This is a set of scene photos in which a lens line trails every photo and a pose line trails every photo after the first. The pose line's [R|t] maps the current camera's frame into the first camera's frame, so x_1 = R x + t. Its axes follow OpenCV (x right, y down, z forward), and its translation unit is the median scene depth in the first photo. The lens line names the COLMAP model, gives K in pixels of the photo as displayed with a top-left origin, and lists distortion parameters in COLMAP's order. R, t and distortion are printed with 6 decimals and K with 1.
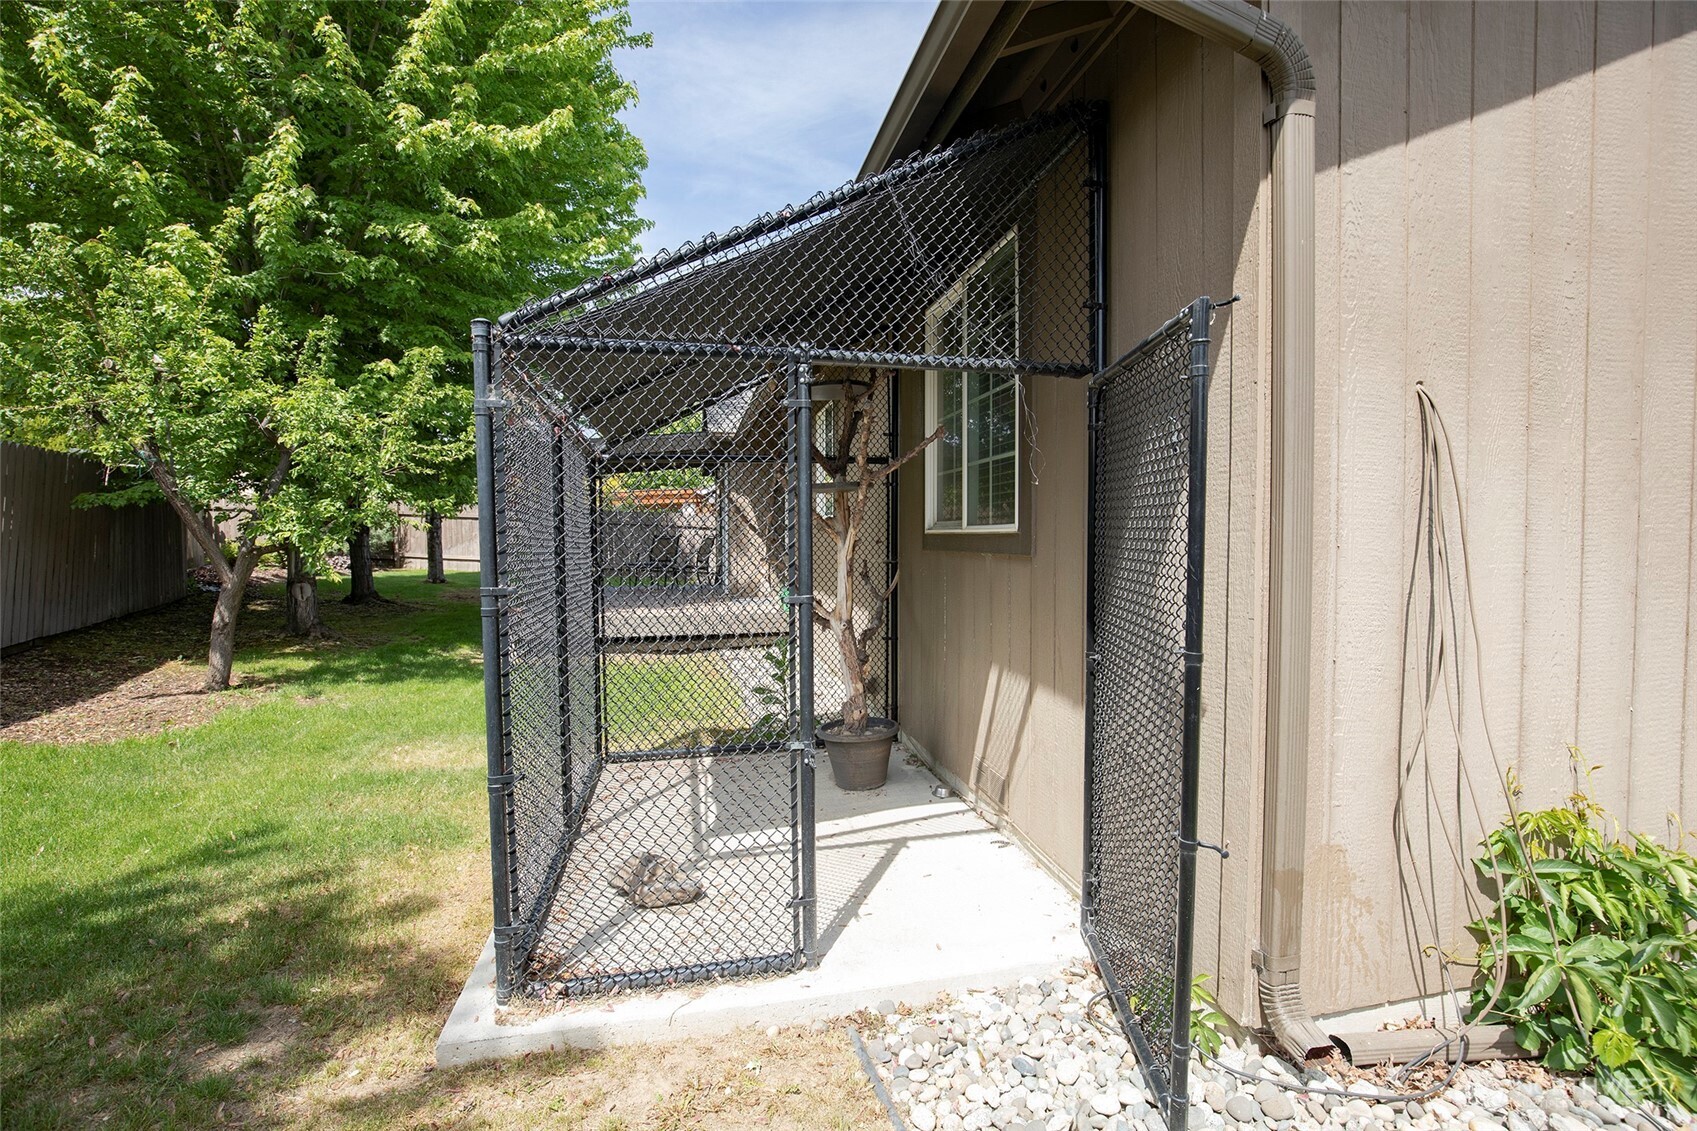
lens RADIAL K [[775.7, 0, 849.9], [0, 775.7, 568.1], [0, 0, 1]] dist [-0.032139, 0.003916]
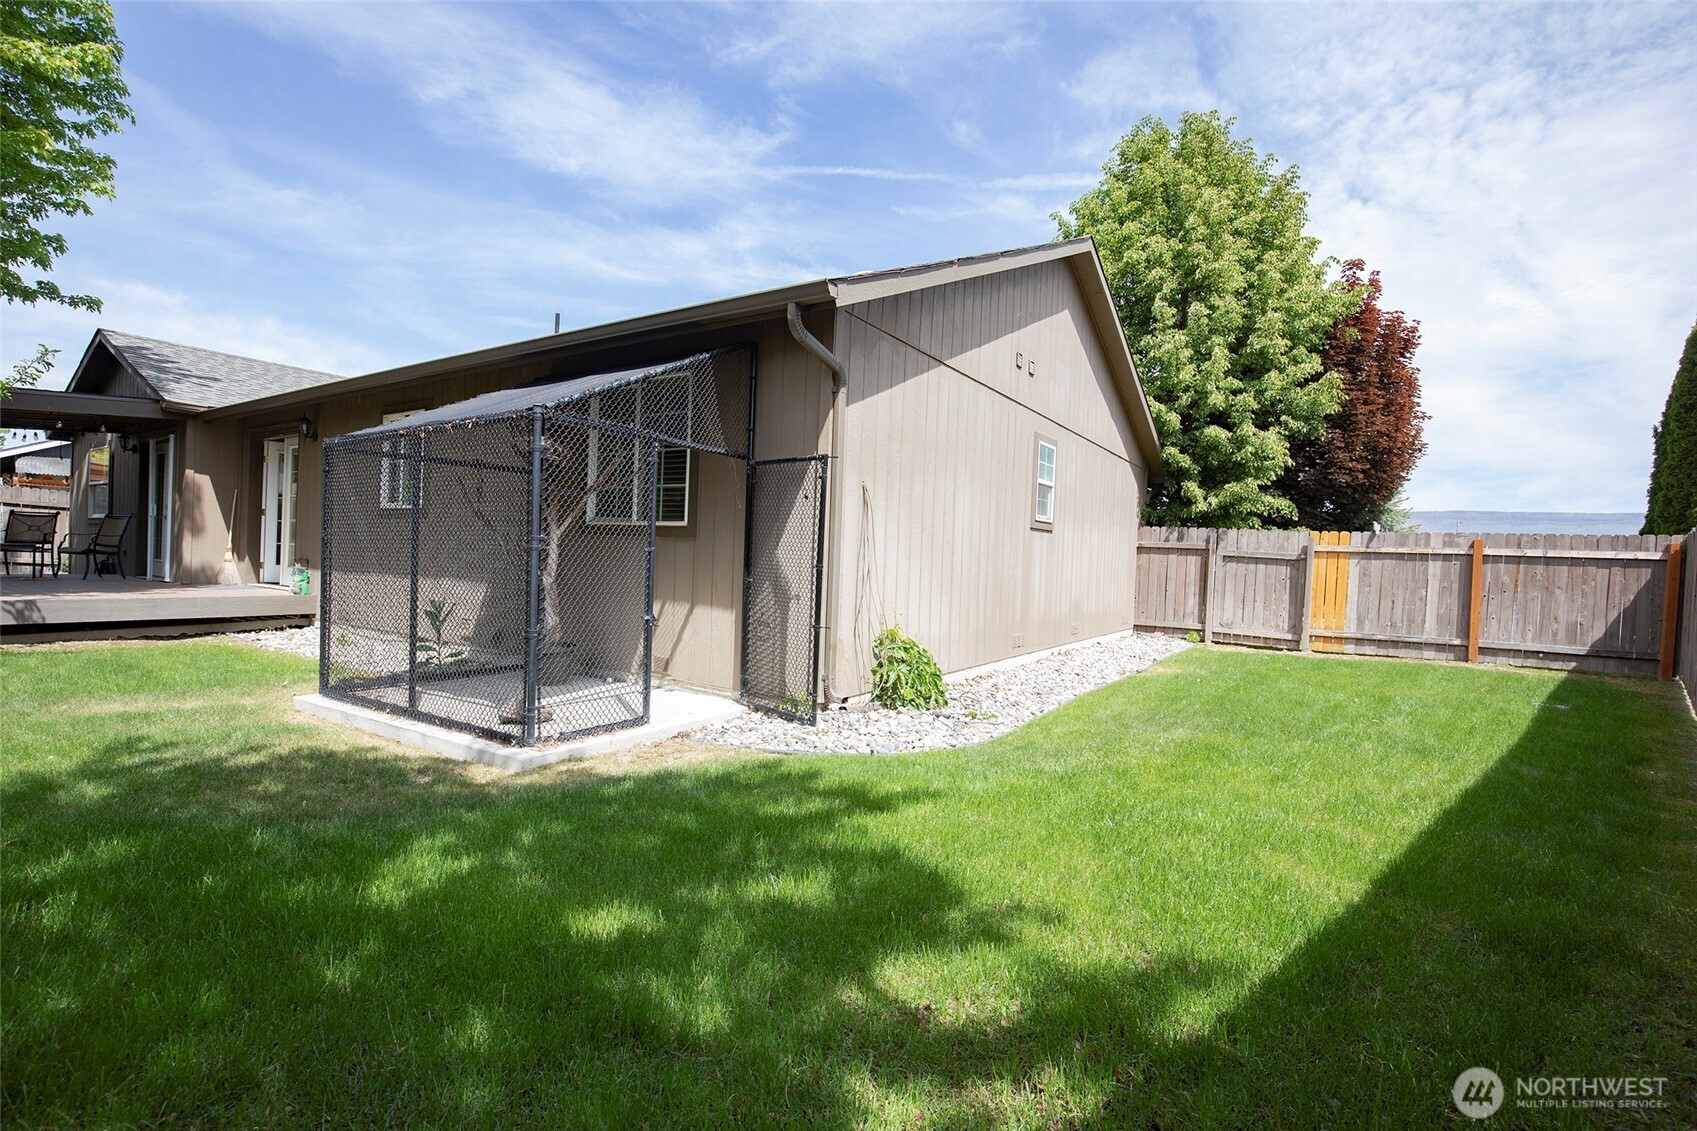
lens RADIAL K [[775.7, 0, 848.5], [0, 775.7, 567.9], [0, 0, 1]] dist [-0.032139, 0.003916]
pose [[0.703691, 0.021163, 0.710191, -1.358182], [-0.013183, 0.999773, -0.016730, 0.135294], [-0.710384, 0.002411, 0.703810, -1.028421]]
